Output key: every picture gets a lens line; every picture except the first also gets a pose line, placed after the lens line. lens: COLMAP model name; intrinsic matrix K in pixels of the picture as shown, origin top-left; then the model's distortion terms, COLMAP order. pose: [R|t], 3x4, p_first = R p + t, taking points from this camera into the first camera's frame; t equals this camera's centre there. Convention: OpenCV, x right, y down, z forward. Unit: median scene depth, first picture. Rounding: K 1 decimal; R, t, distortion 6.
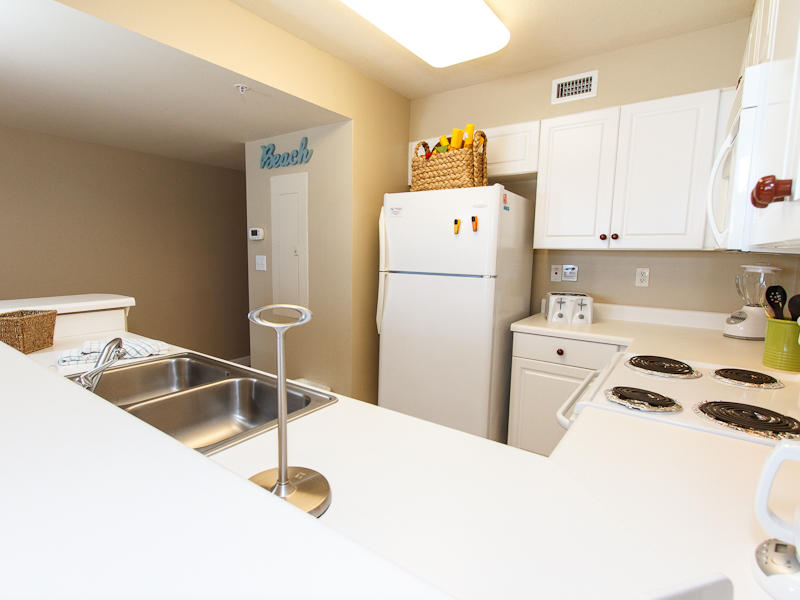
lens RADIAL K [[426.4, 0, 386.2], [0, 426.4, 310.9], [0, 0, 1]] dist [0.003580, -0.000890]
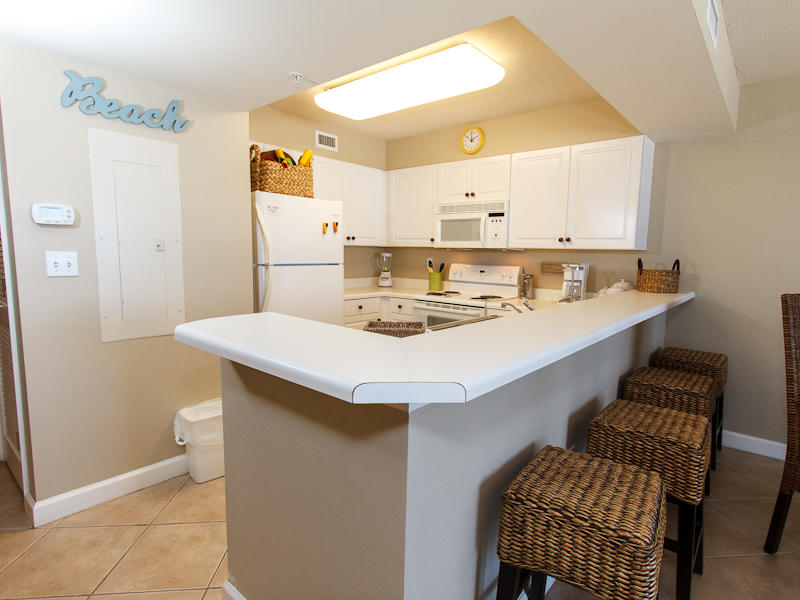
lens RADIAL K [[426.4, 0, 386.2], [0, 426.4, 310.9], [0, 0, 1]] dist [0.003580, -0.000890]
pose [[0.097607, -0.149090, 0.983994, -1.061205], [0.124190, 0.982812, 0.136592, -0.091014], [-0.987446, 0.108869, 0.114444, 0.616894]]
